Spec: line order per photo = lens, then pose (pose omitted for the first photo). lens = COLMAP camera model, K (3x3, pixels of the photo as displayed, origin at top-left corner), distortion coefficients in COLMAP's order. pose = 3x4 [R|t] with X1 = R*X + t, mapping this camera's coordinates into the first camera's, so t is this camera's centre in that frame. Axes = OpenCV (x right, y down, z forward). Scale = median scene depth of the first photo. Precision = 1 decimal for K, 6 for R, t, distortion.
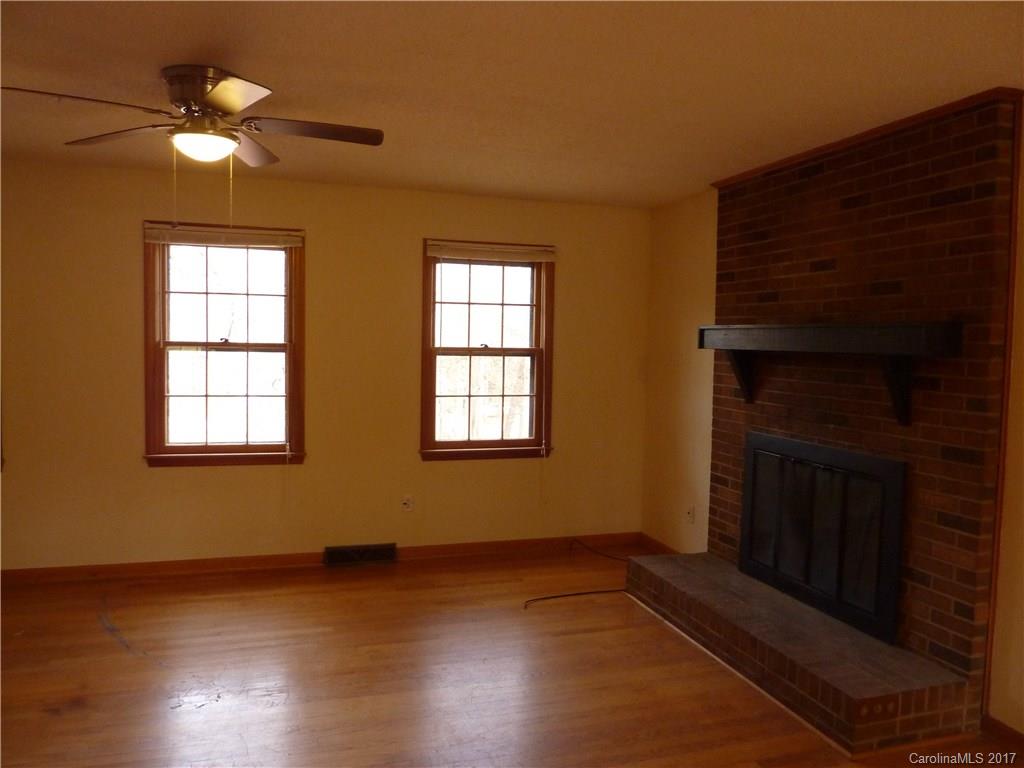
lens RADIAL K [[785.8, 0, 511.6], [0, 785.8, 375.5], [0, 0, 1]] dist [0.088988, -0.103654]
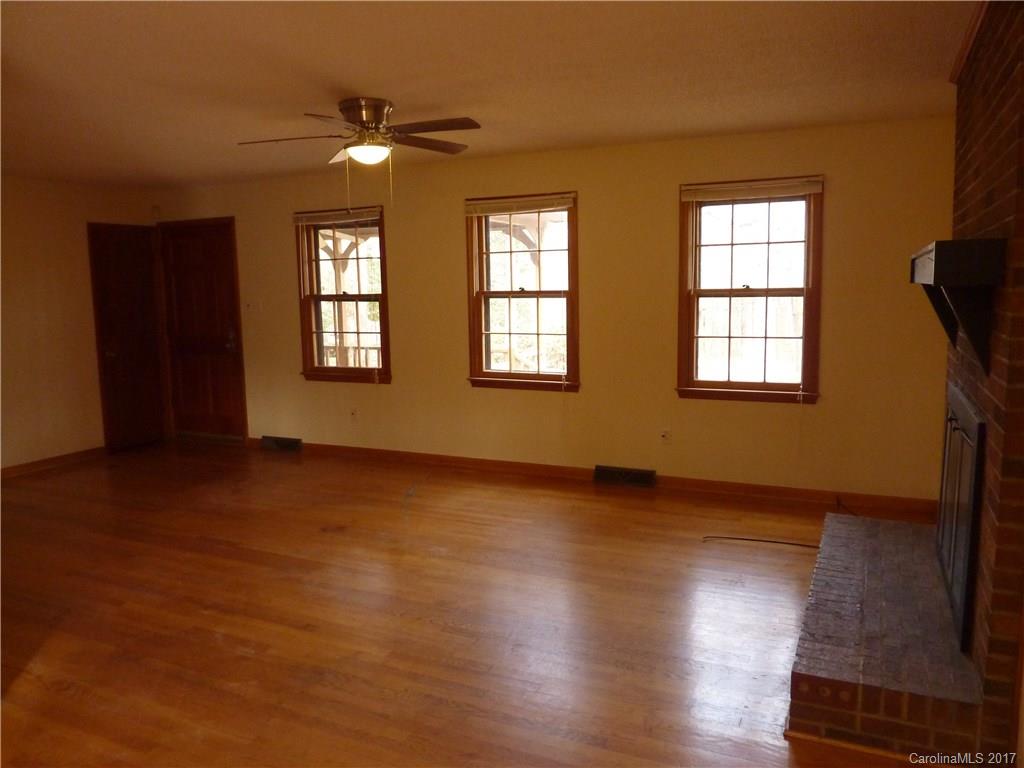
lens RADIAL K [[763.2, 0, 517.5], [0, 763.2, 383.1], [0, 0, 1]] dist [-0.025063, -0.003400]
pose [[0.735966, 0.053274, -0.674919, 0.408370], [0.002336, 0.996693, 0.081221, 0.004674], [0.677014, -0.061353, 0.733408, 0.099269]]
